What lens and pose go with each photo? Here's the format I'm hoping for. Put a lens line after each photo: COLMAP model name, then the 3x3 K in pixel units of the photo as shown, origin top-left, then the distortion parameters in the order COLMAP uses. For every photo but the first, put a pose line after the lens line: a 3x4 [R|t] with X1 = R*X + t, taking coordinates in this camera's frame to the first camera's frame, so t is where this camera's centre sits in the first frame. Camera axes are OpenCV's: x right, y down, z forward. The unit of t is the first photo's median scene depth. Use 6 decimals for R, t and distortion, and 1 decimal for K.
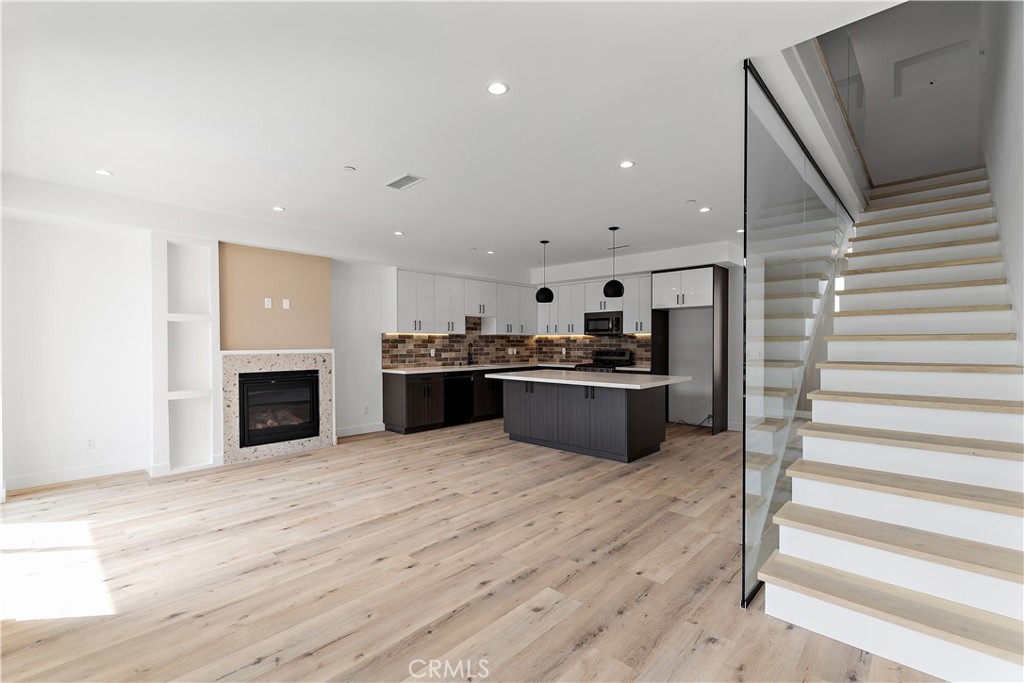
lens RADIAL K [[455.4, 0, 511.7], [0, 455.4, 342.2], [0, 0, 1]] dist [0.000096, -0.000013]
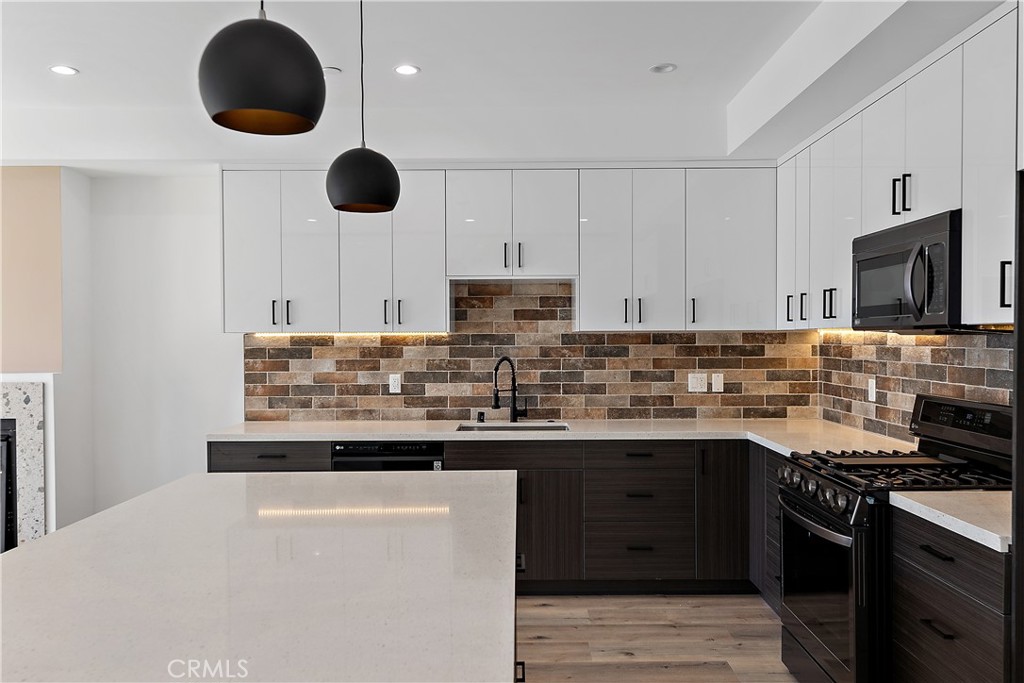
lens RADIAL K [[778.2, 0, 514.4], [0, 778.2, 344.8], [0, 0, 1]] dist [-0.002277, -0.000777]
pose [[0.684852, 0.003566, -0.728674, 0.352207], [0.004434, 0.999949, 0.009061, -0.013417], [0.728669, -0.009437, 0.684801, 0.623603]]
